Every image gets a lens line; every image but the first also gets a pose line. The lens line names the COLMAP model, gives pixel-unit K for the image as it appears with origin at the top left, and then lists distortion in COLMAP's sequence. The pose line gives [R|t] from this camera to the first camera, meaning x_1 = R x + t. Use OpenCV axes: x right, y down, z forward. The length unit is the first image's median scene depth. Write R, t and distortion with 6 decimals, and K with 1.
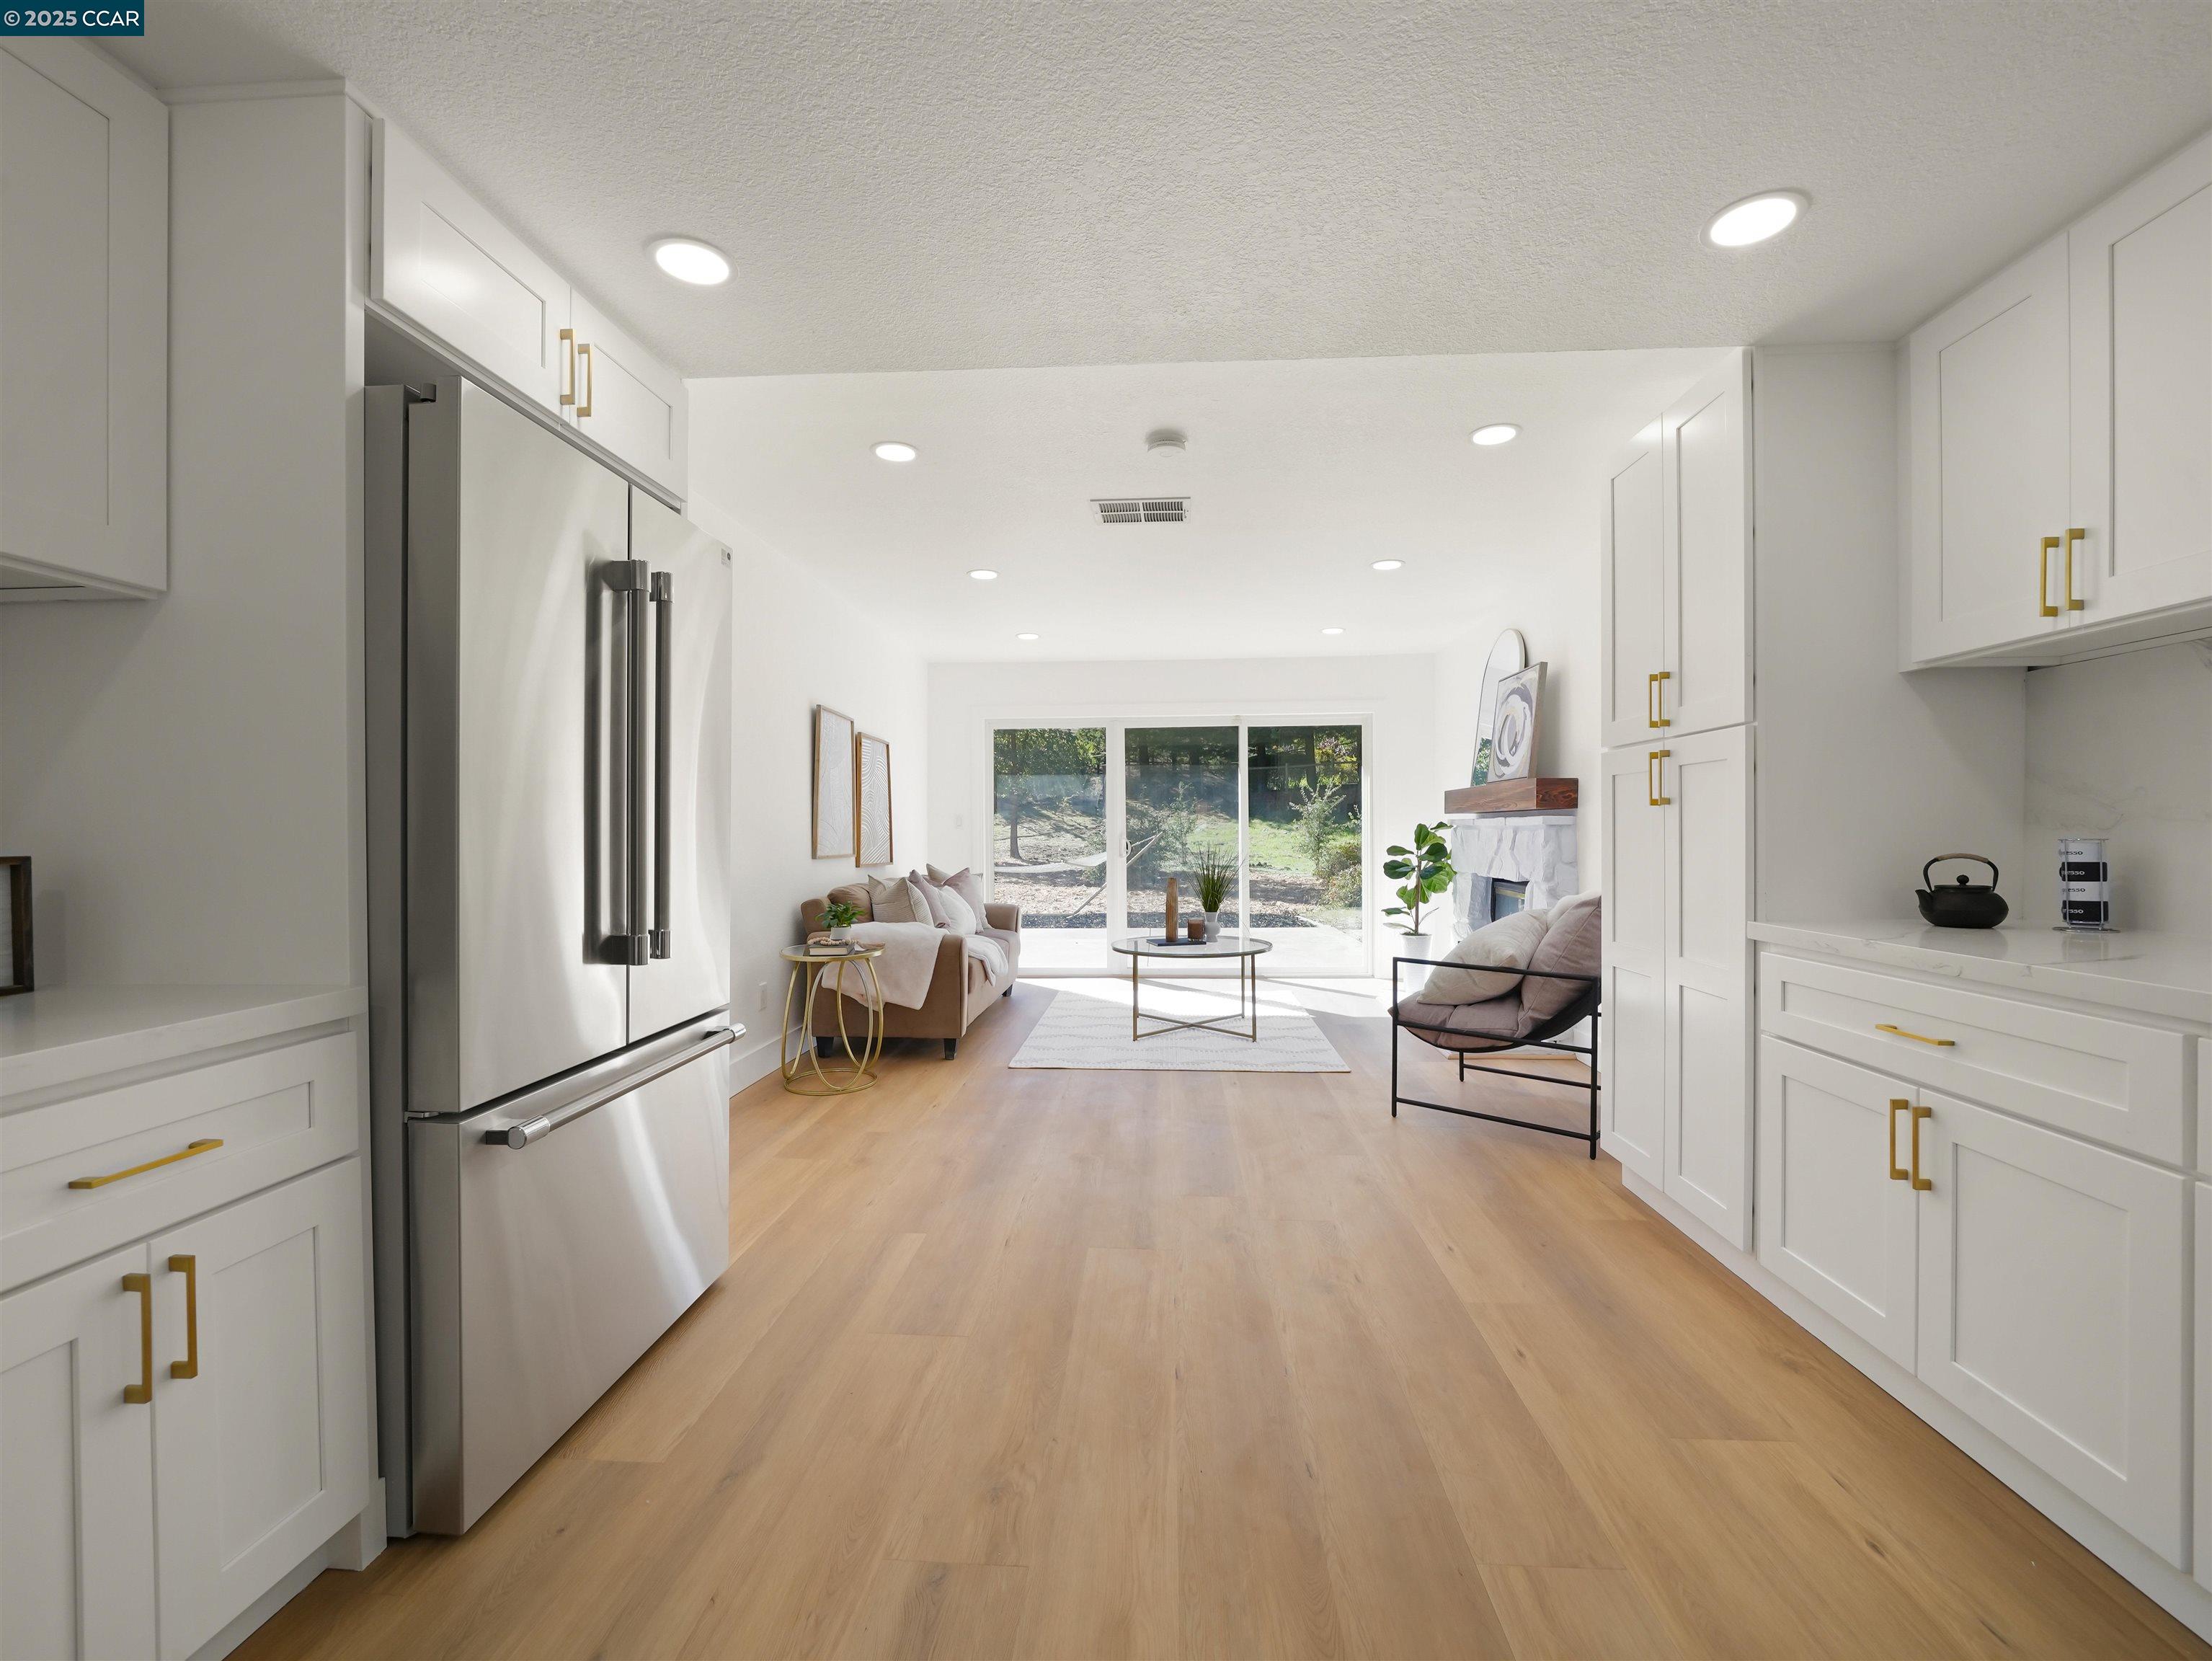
lens RADIAL K [[871.8, 0, 1112.4], [0, 871.8, 835.9], [0, 0, 1]] dist [-0.013277, -0.000475]
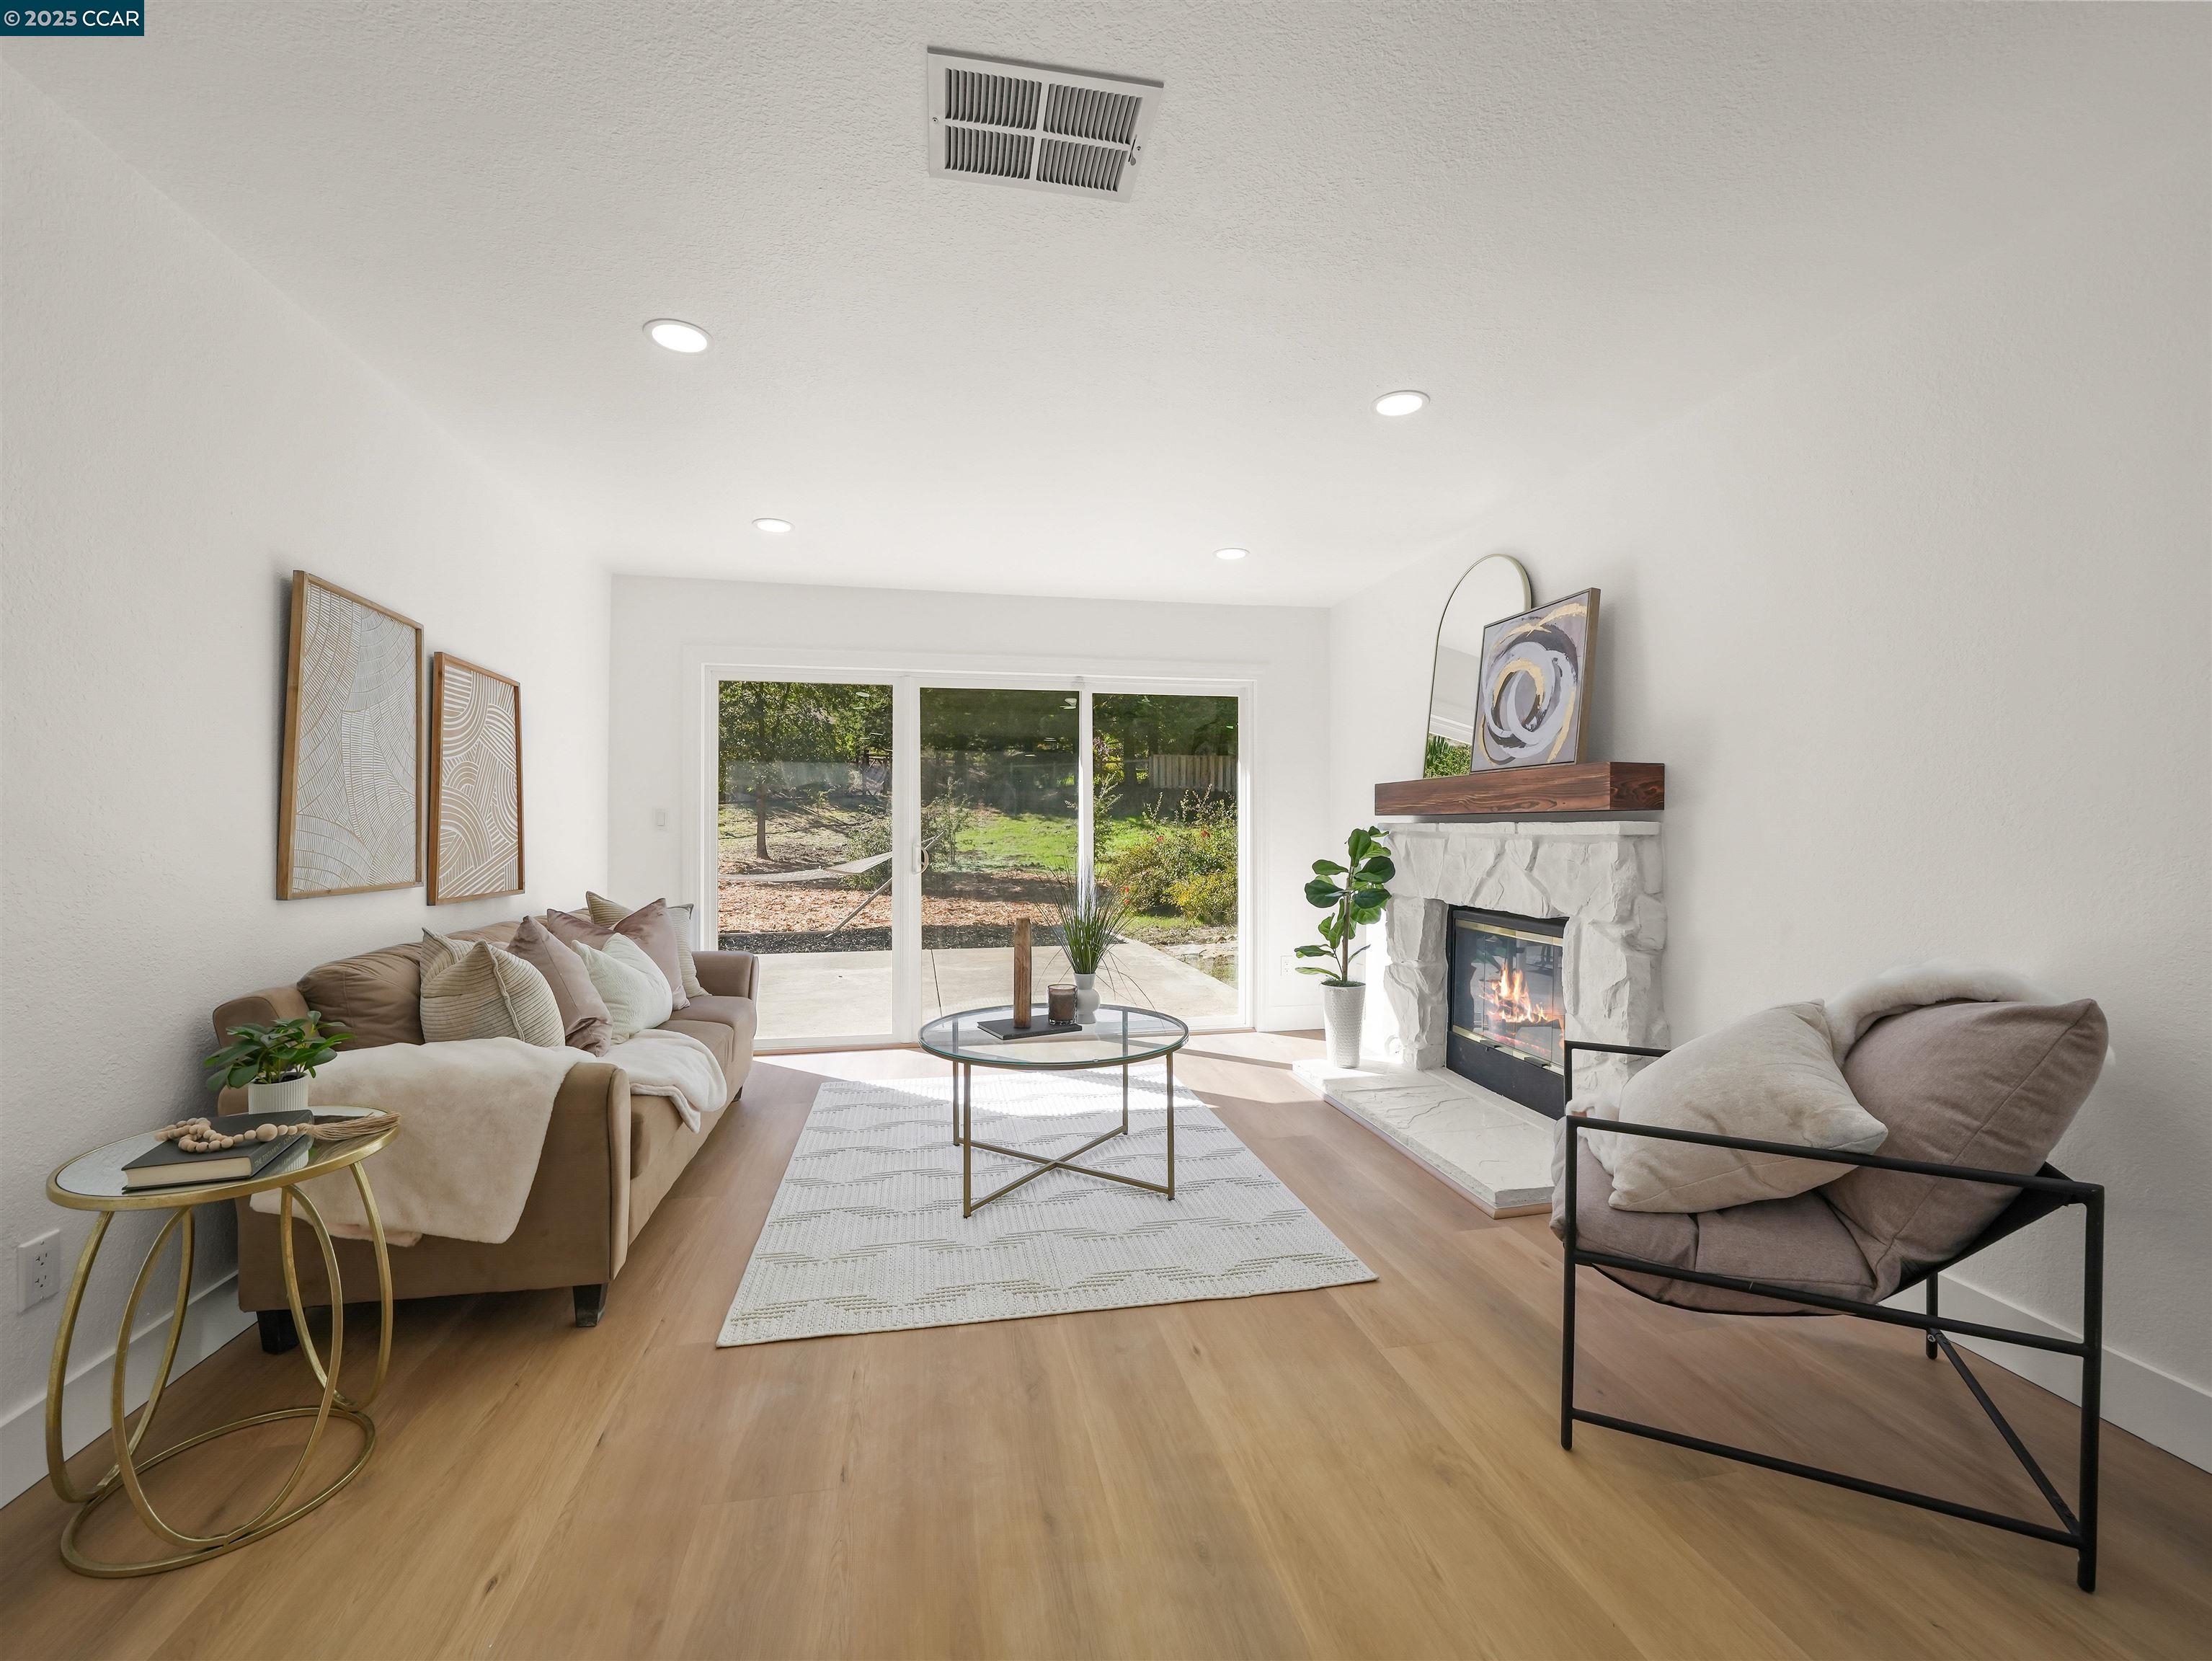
lens RADIAL K [[871.8, 0, 1097.1], [0, 871.8, 829.9], [0, 0, 1]] dist [-0.013277, -0.000475]
pose [[0.967978, 0.005883, 0.250968, -0.033376], [-0.004942, 0.999978, -0.004381, -0.010714], [-0.250988, 0.003000, 0.967986, 0.417119]]
